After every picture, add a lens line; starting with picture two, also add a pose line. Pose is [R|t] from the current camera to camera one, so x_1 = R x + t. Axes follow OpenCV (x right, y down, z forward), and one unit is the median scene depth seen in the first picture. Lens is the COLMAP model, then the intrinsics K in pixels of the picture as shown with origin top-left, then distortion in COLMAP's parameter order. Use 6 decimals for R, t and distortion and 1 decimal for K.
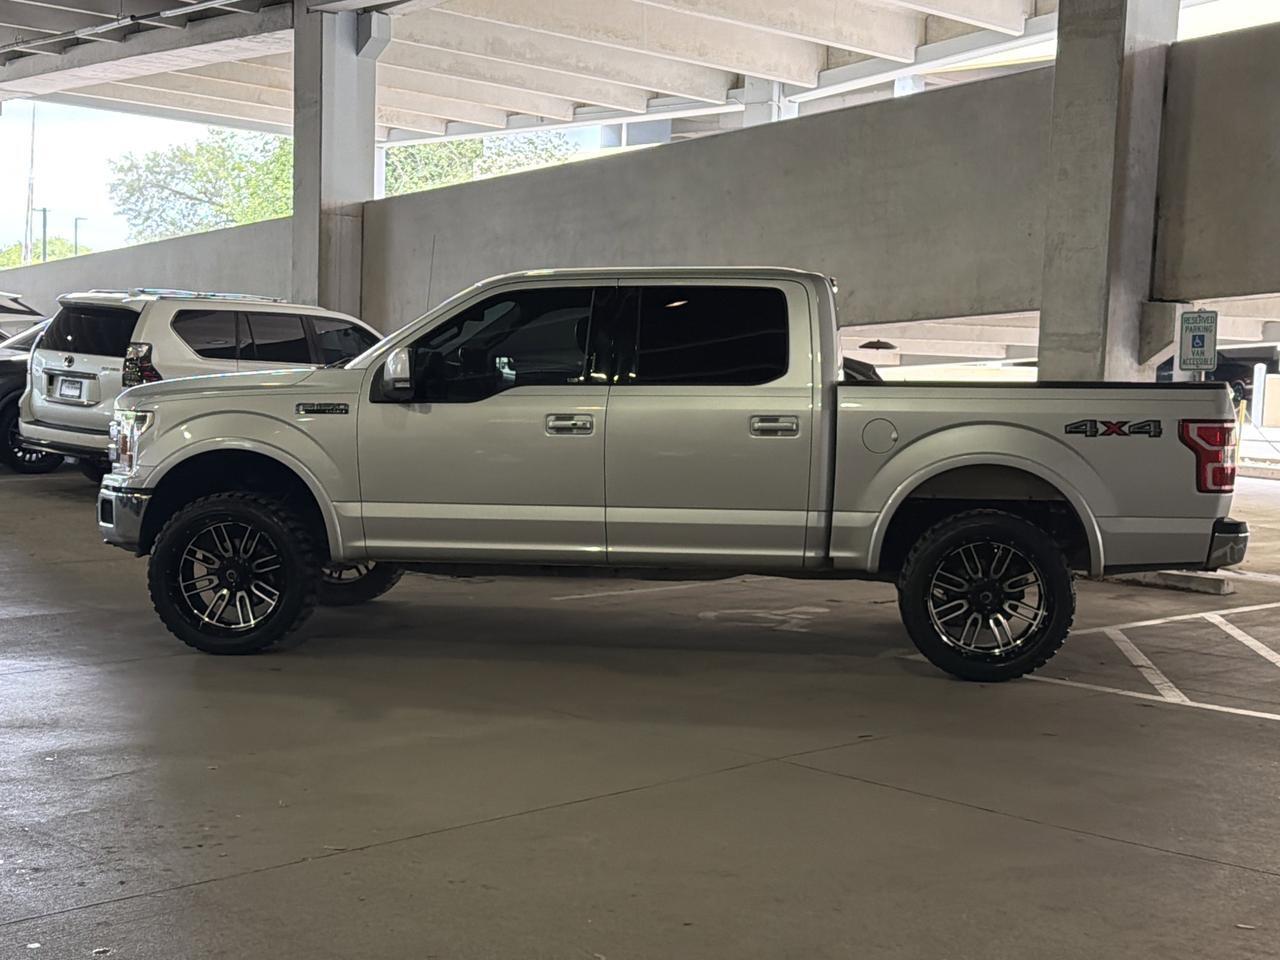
lens RADIAL K [[1781.6, 0, 640.0], [0, 1781.6, 480.0], [0, 0, 1]] dist [0.196511, -0.383842]
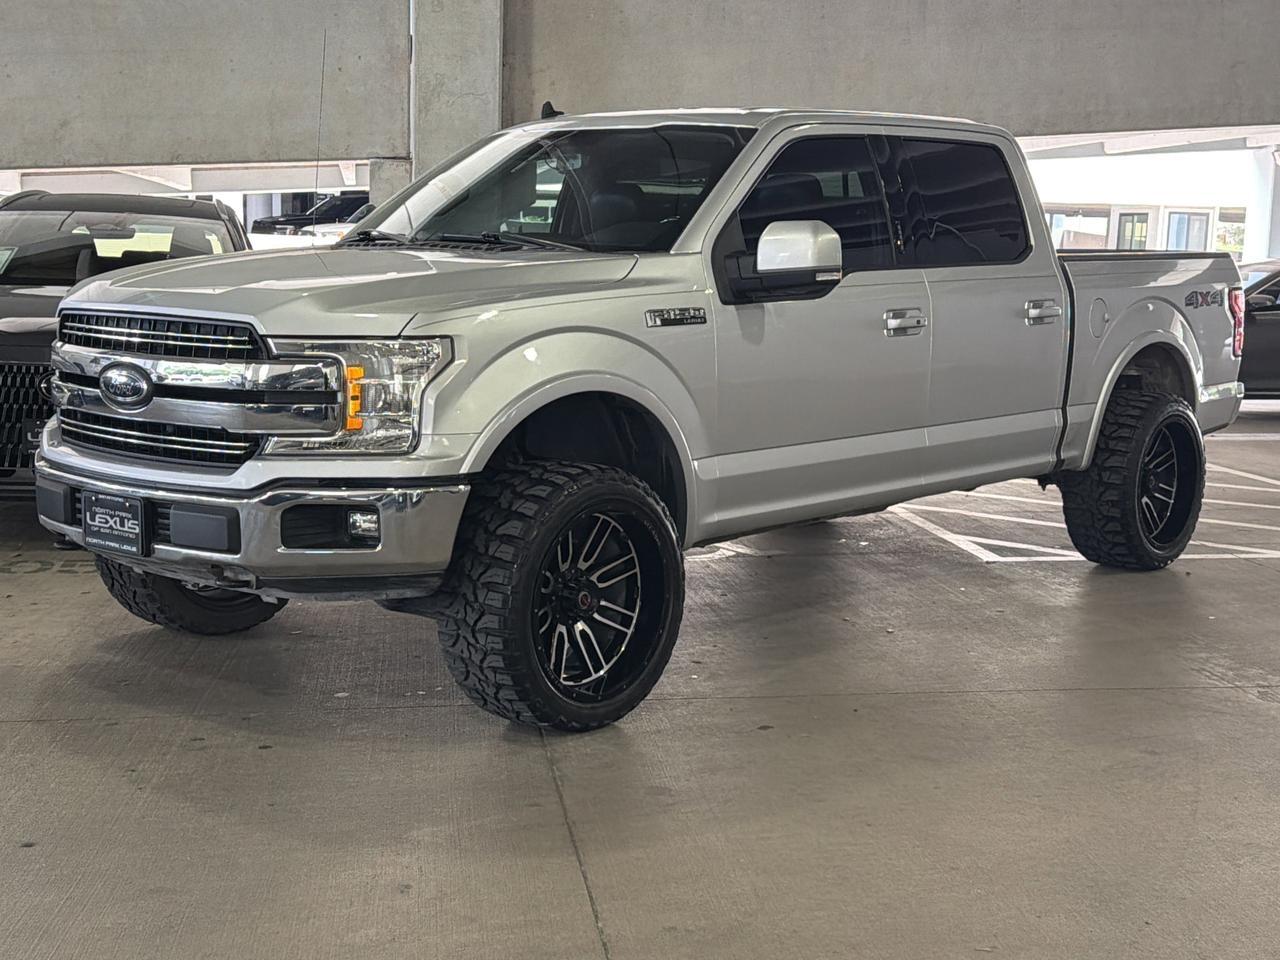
lens RADIAL K [[1781.6, 0, 640.0], [0, 1781.6, 480.0], [0, 0, 1]] dist [0.196511, -0.383842]
pose [[0.577338, -0.118875, 0.807805, -0.724208], [0.046963, 0.992542, 0.112496, -0.055663], [-0.815154, -0.027011, 0.578615, 0.658480]]
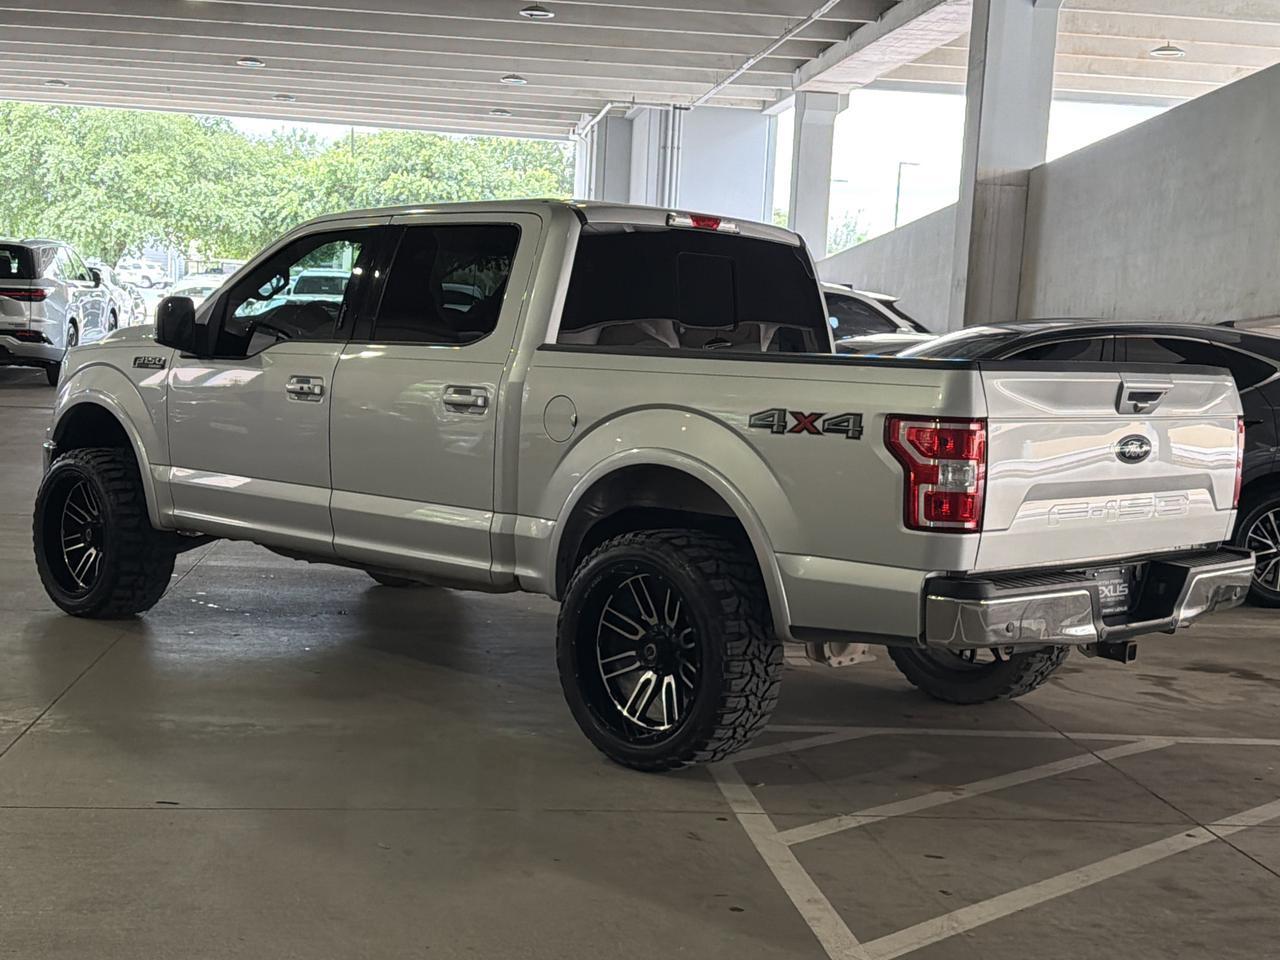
lens RADIAL K [[1781.6, 0, 640.0], [0, 1781.6, 480.0], [0, 0, 1]] dist [0.196511, -0.383842]
pose [[0.802998, 0.067770, -0.592116, 0.596261], [-0.068151, 0.997438, 0.021737, -0.017305], [0.592072, 0.022899, 0.805560, 0.419827]]
